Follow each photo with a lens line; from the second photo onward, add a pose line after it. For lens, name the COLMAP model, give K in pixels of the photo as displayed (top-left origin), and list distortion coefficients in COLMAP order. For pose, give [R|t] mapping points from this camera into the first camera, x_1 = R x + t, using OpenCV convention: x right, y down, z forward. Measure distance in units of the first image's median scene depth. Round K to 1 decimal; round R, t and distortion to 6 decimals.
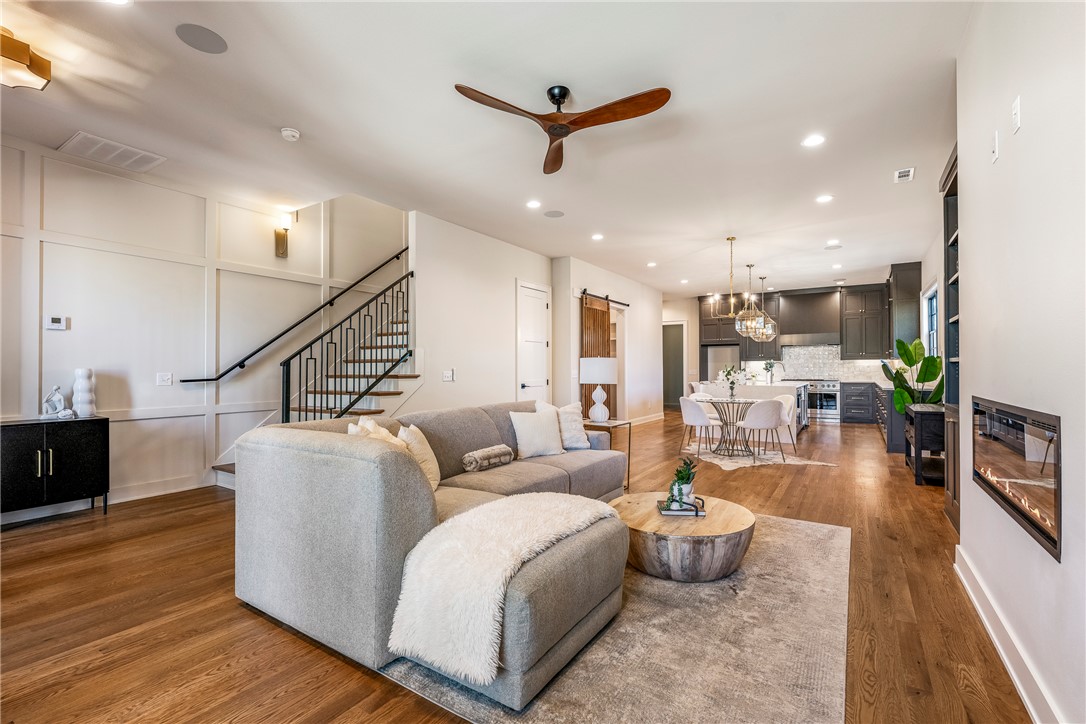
lens RADIAL K [[489.1, 0, 531.0], [0, 489.1, 366.0], [0, 0, 1]] dist [-0.001355, 0.000272]
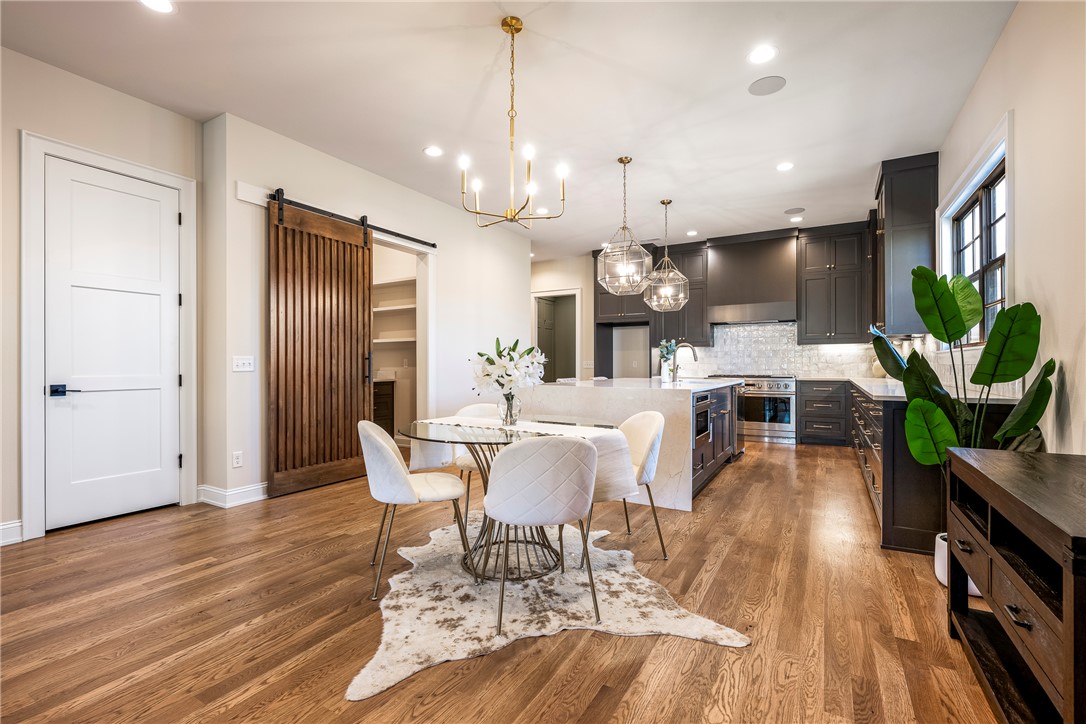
lens RADIAL K [[489.1, 0, 539.4], [0, 489.1, 366.5], [0, 0, 1]] dist [-0.001355, 0.000272]
pose [[0.998485, 0.000929, 0.055013, 0.290727], [-0.001385, 0.999965, 0.008254, 0.012224], [-0.055003, -0.008317, 0.998452, 0.422955]]
